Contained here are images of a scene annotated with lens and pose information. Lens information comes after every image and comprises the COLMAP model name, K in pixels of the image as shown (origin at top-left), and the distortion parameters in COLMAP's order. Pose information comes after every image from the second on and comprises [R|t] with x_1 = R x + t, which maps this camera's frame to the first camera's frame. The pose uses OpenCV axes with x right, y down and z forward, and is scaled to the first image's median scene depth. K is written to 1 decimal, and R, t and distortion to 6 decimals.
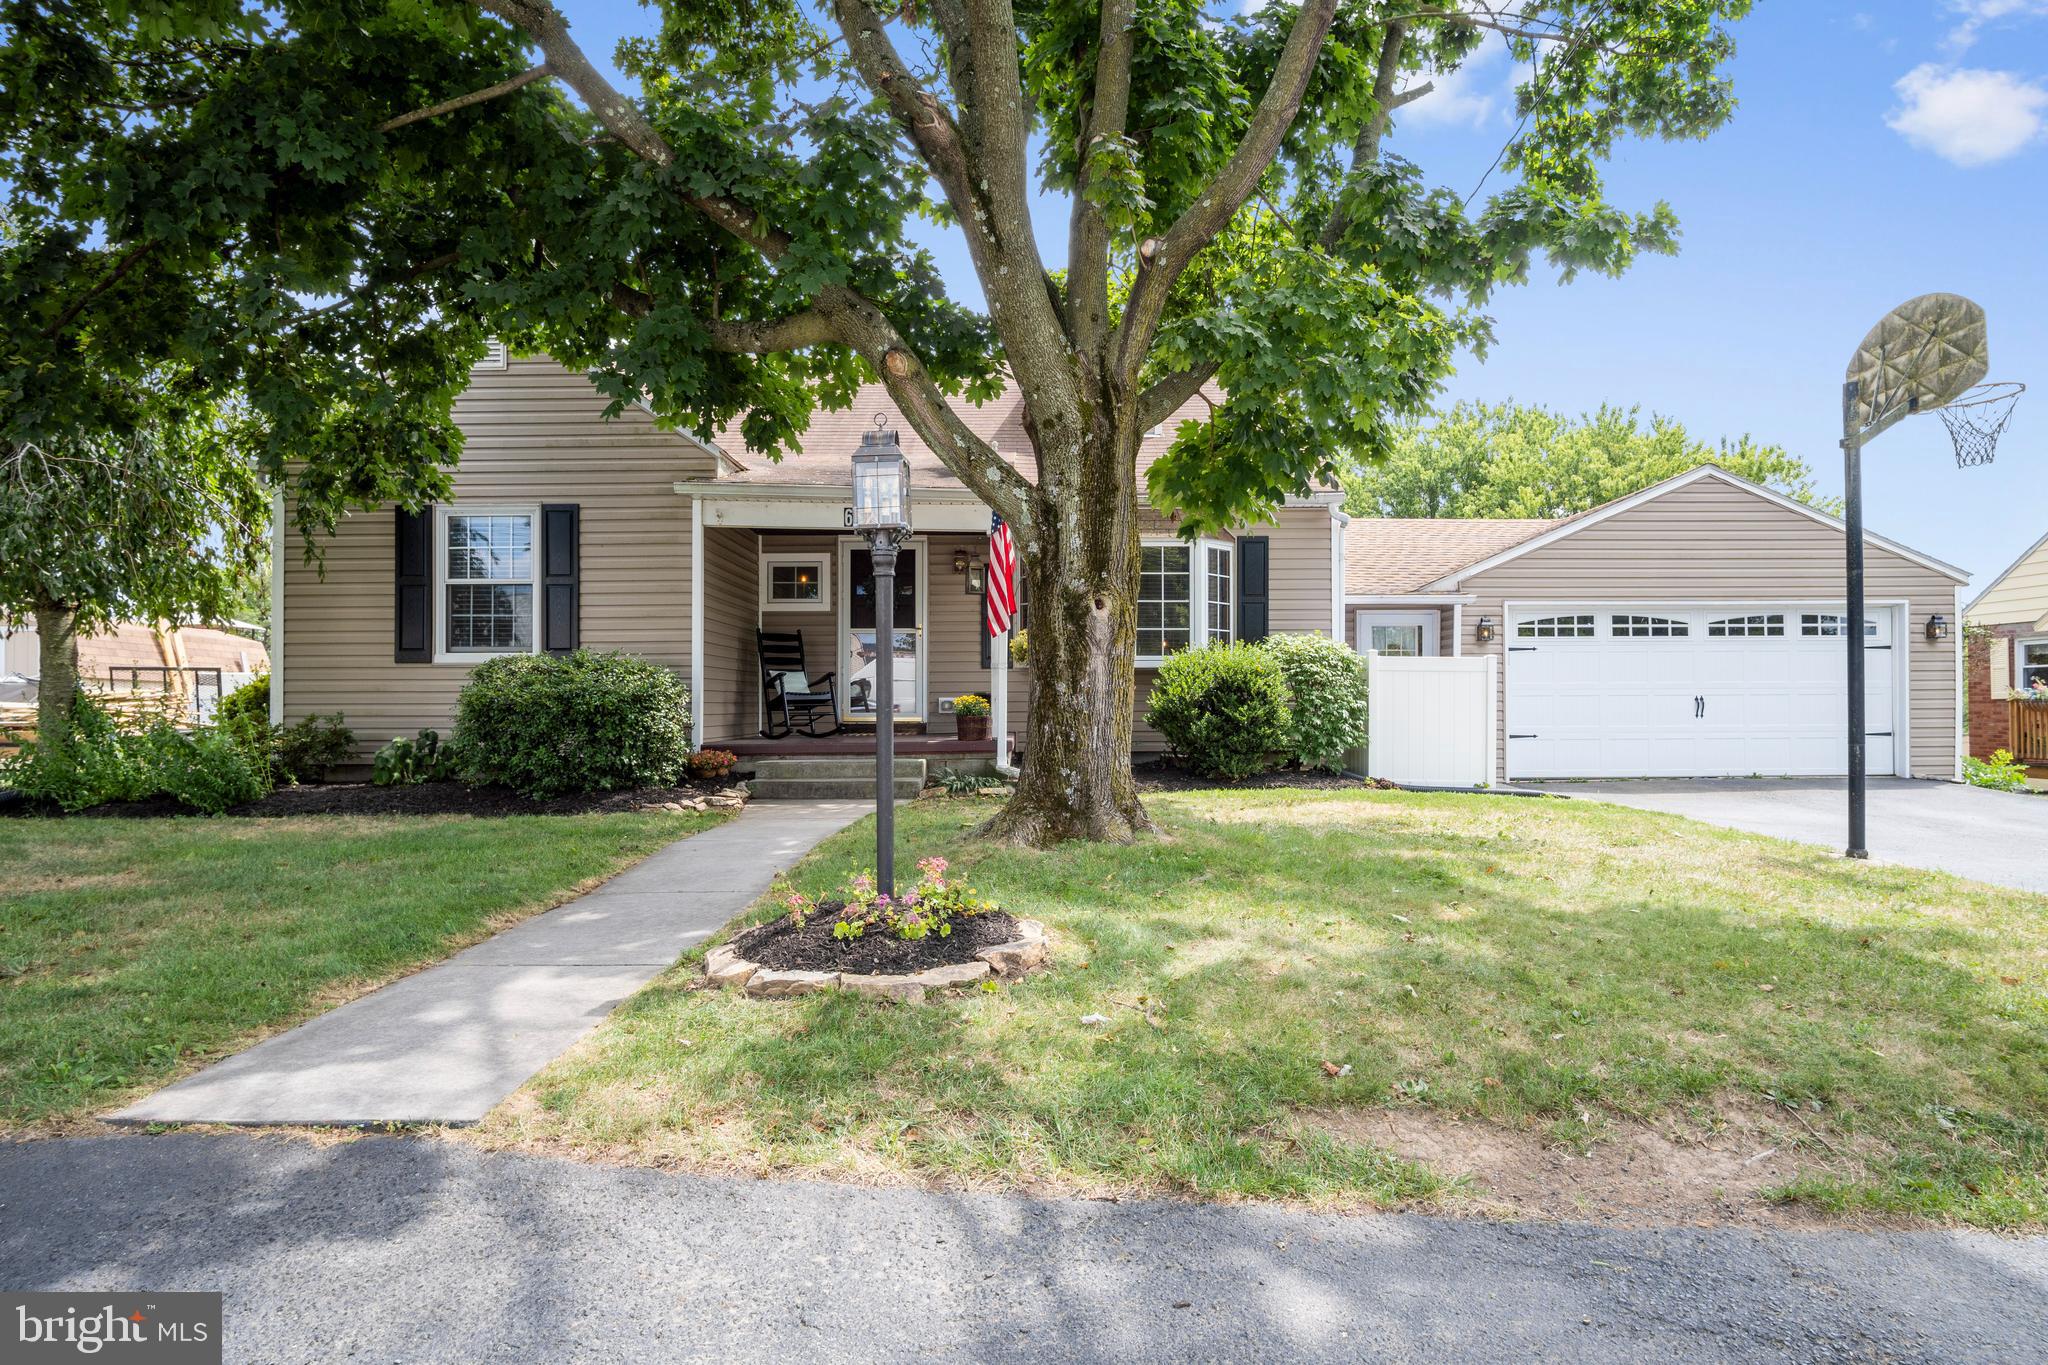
lens RADIAL K [[1060.4, 0, 1055.8], [0, 1060.4, 702.4], [0, 0, 1]] dist [-0.020142, 0.000159]
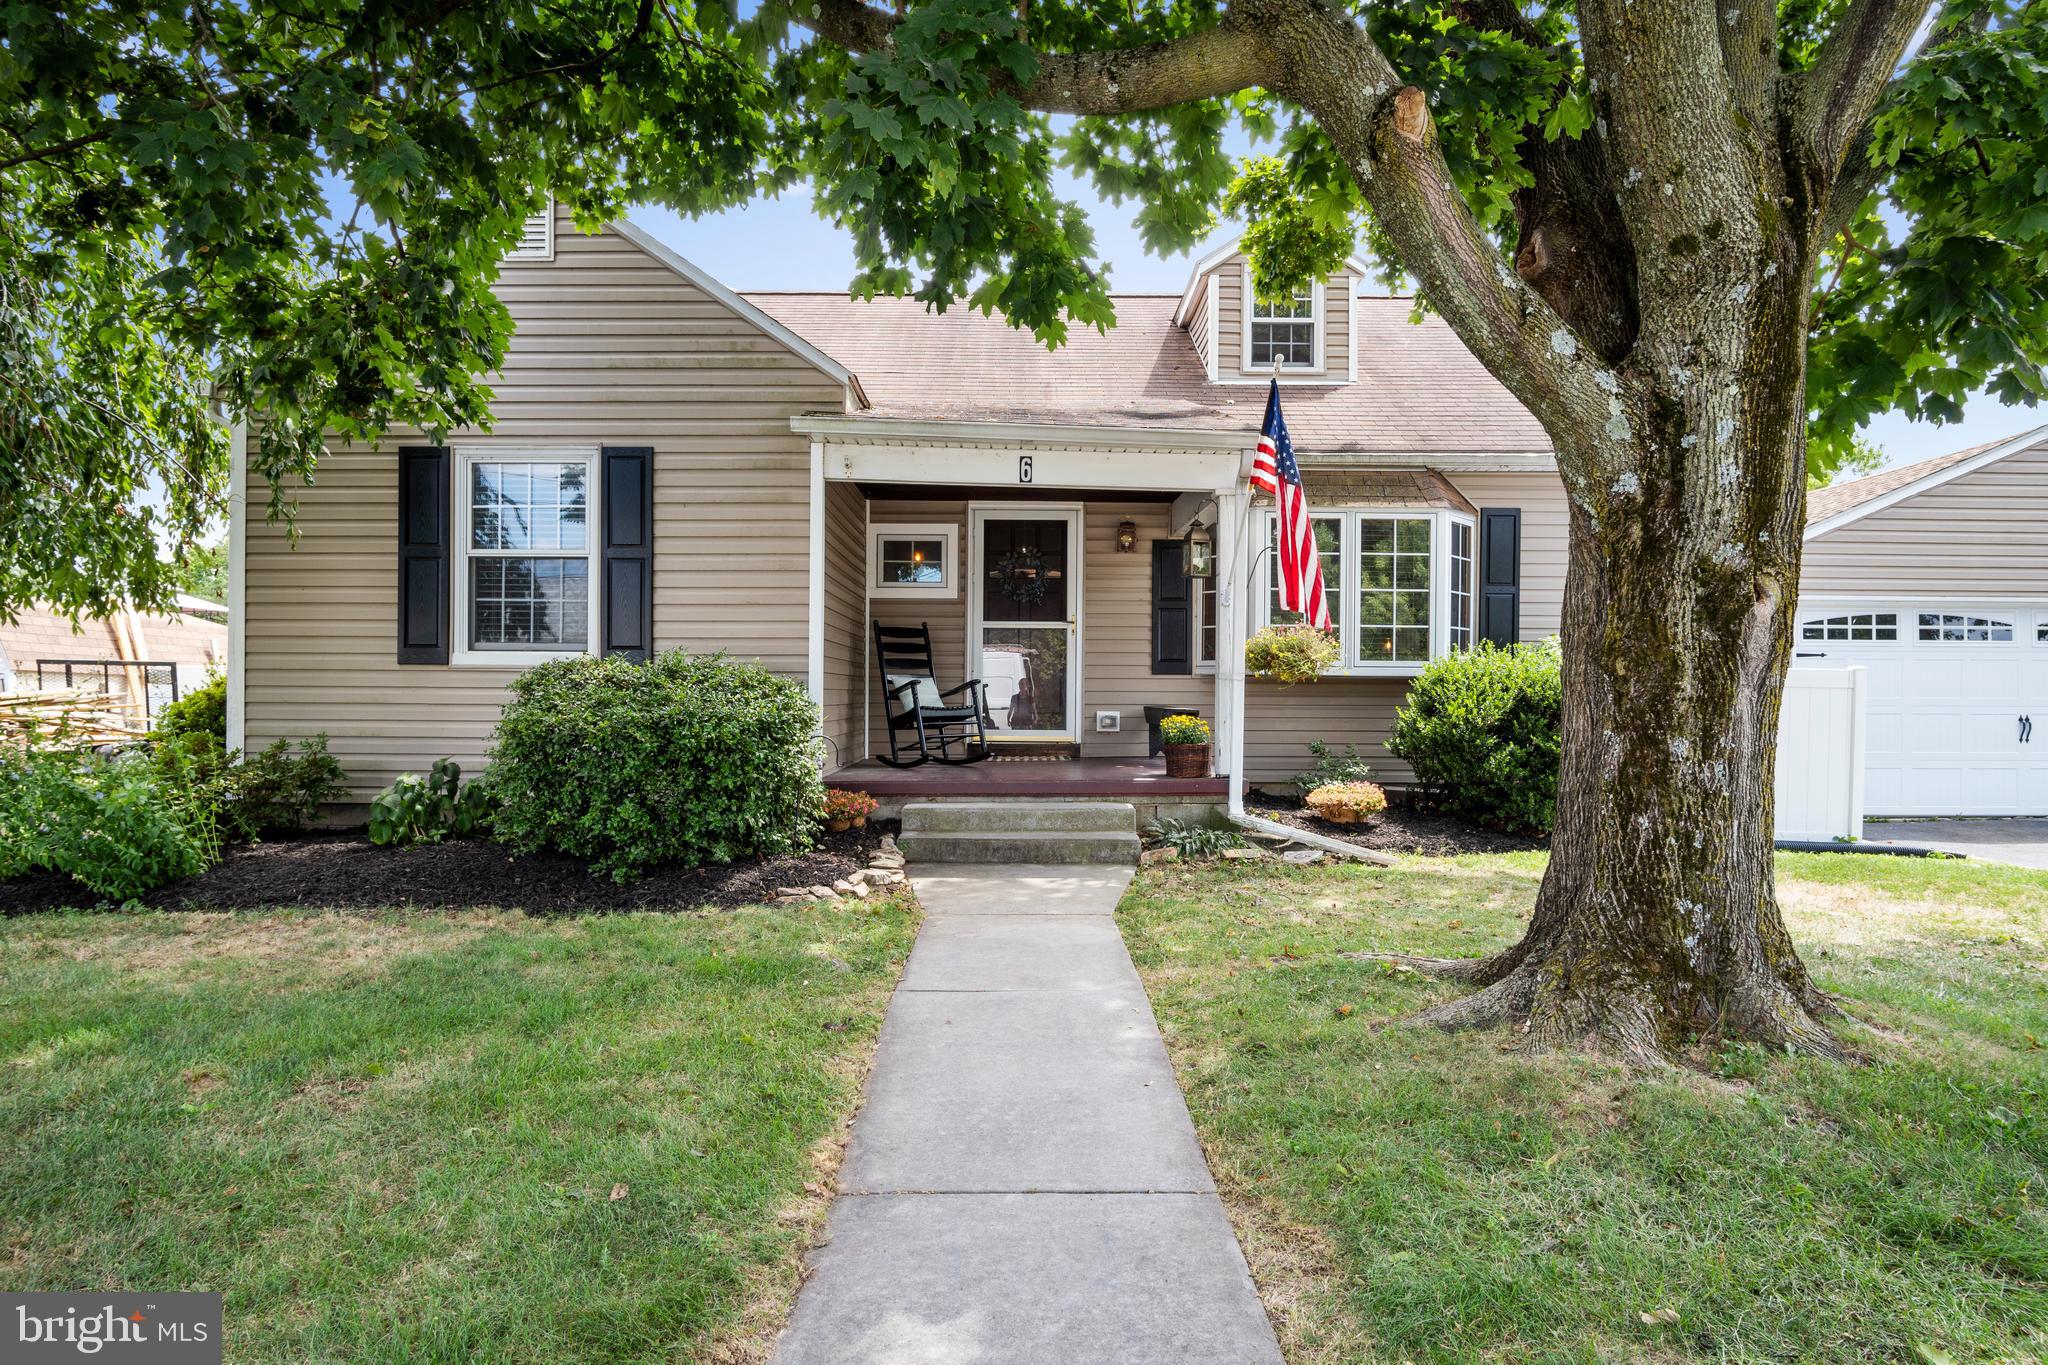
lens RADIAL K [[1063.2, 0, 1048.7], [0, 1063.2, 705.4], [0, 0, 1]] dist [-0.020135, 0.000963]
pose [[0.999954, 0.009437, 0.001878, -0.181886], [-0.009459, 0.999880, 0.012268, -0.022533], [-0.001762, -0.012285, 0.999923, 0.273427]]
